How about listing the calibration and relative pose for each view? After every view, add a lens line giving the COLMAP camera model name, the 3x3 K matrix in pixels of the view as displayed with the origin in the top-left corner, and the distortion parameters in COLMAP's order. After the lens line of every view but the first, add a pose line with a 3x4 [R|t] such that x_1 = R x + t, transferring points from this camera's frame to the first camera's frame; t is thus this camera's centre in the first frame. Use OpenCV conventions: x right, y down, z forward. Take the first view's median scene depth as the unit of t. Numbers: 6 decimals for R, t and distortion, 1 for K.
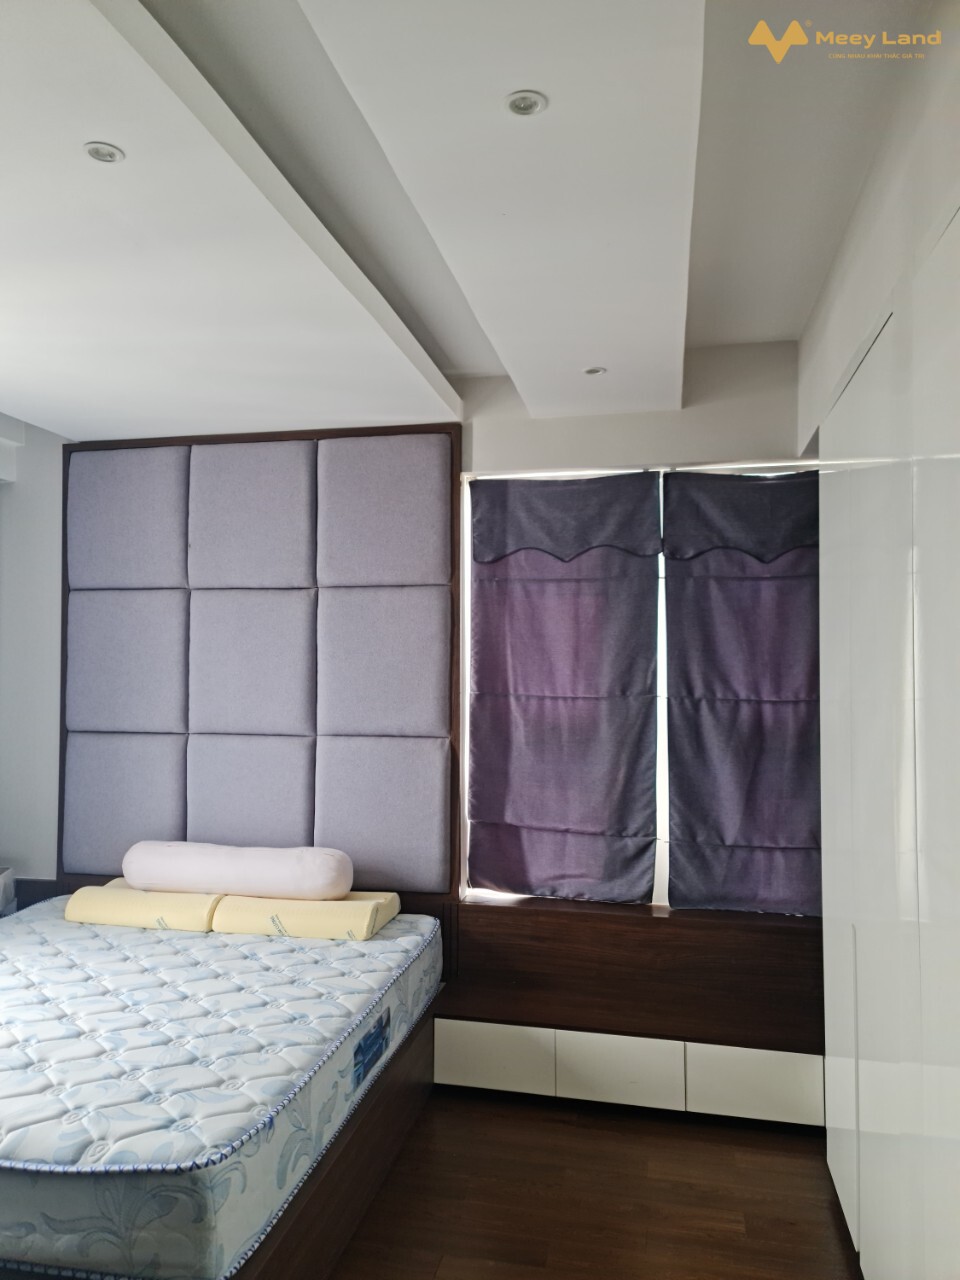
lens RADIAL K [[946.0, 0, 453.7], [0, 946.0, 637.1], [0, 0, 1]] dist [0.045363, -0.004571]
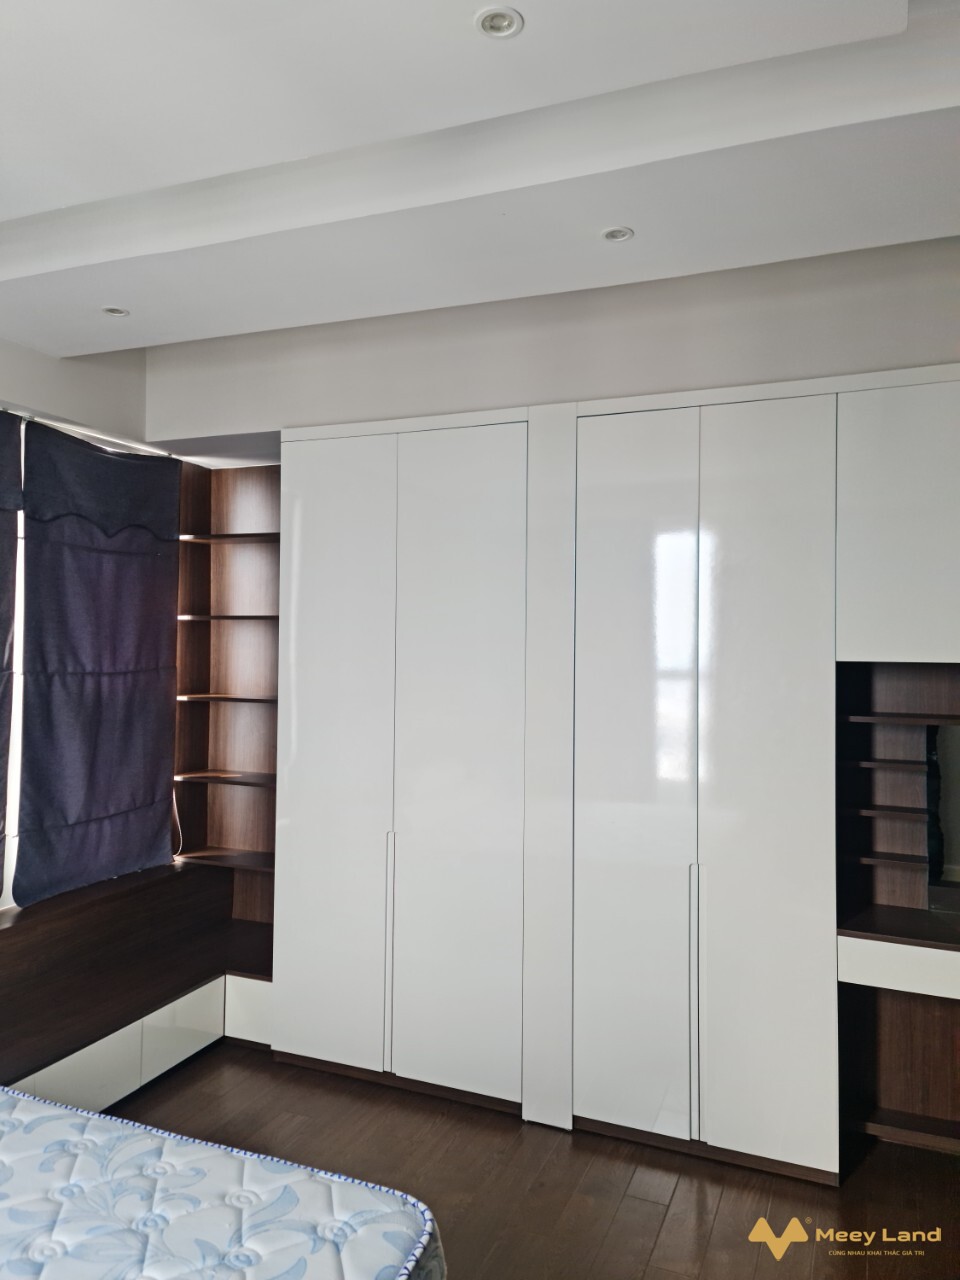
lens RADIAL K [[946.0, 0, 453.7], [0, 946.0, 637.1], [0, 0, 1]] dist [0.045363, -0.004571]
pose [[0.169611, 0.006483, 0.985490, -0.598178], [-0.033242, 0.999447, -0.000853, 0.017211], [-0.984950, -0.032615, 0.169733, 0.459761]]
